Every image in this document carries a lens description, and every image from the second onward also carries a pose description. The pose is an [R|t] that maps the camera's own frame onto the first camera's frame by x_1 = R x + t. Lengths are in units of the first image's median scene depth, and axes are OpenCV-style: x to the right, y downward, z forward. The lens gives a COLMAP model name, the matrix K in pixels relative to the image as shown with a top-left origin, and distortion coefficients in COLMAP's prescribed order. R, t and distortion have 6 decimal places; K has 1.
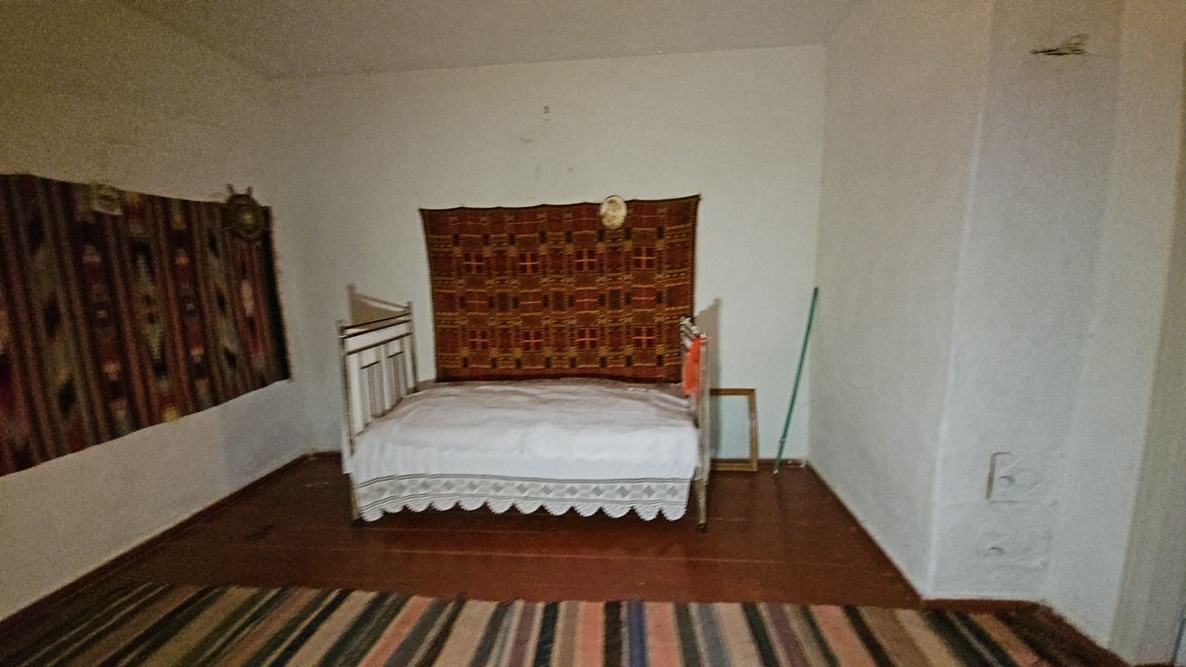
lens RADIAL K [[479.7, 0, 591.6], [0, 479.7, 336.8], [0, 0, 1]] dist [0.000987, -0.000455]
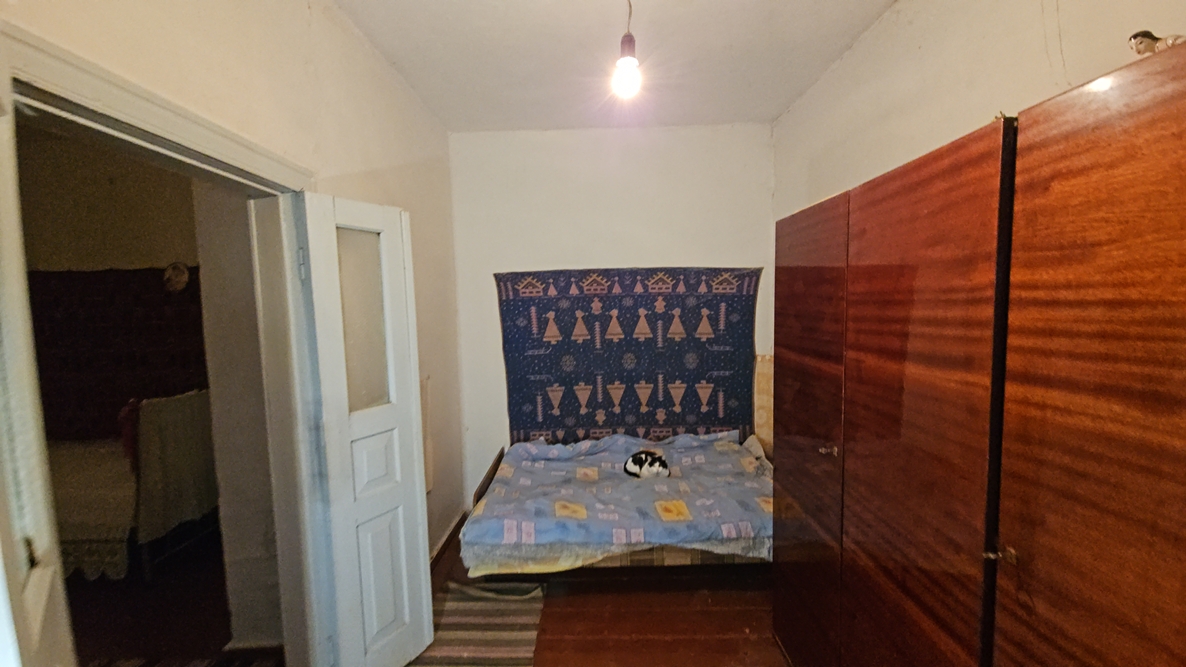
lens RADIAL K [[480.9, 0, 592.2], [0, 480.9, 340.4], [0, 0, 1]] dist [-0.000141, -0.000307]
pose [[0.995081, -0.008196, 0.098729, 0.857111], [0.016330, 0.996510, -0.081858, -0.021100], [-0.097714, 0.083068, 0.991742, -0.124653]]
